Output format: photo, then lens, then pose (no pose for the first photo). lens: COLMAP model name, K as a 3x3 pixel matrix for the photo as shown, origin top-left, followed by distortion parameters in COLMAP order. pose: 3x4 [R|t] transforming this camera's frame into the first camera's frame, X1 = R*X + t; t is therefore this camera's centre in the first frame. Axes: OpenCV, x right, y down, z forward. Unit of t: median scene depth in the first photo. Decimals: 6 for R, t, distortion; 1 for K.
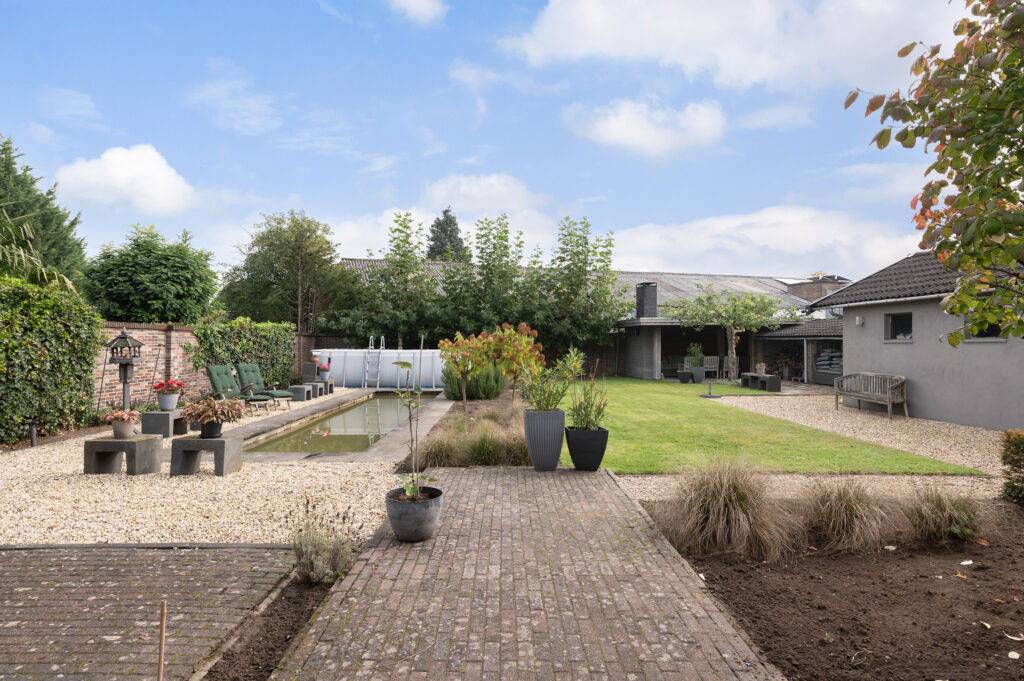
lens RADIAL K [[572.2, 0, 507.6], [0, 572.2, 327.2], [0, 0, 1]] dist [0.034964, -0.025520]
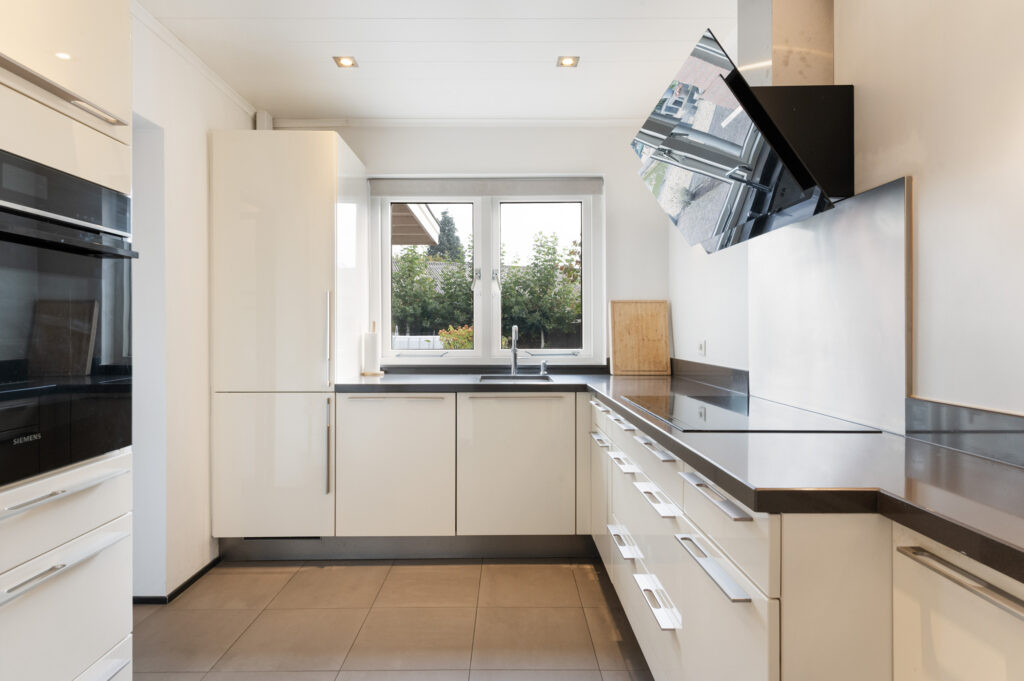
lens RADIAL K [[572.2, 0, 507.6], [0, 572.2, 327.2], [0, 0, 1]] dist [0.034964, -0.025520]
pose [[0.999992, 0.003195, 0.002406, 0.032885], [-0.003252, 0.999705, 0.024051, -0.011476], [-0.002329, -0.024059, 0.999708, -0.288368]]
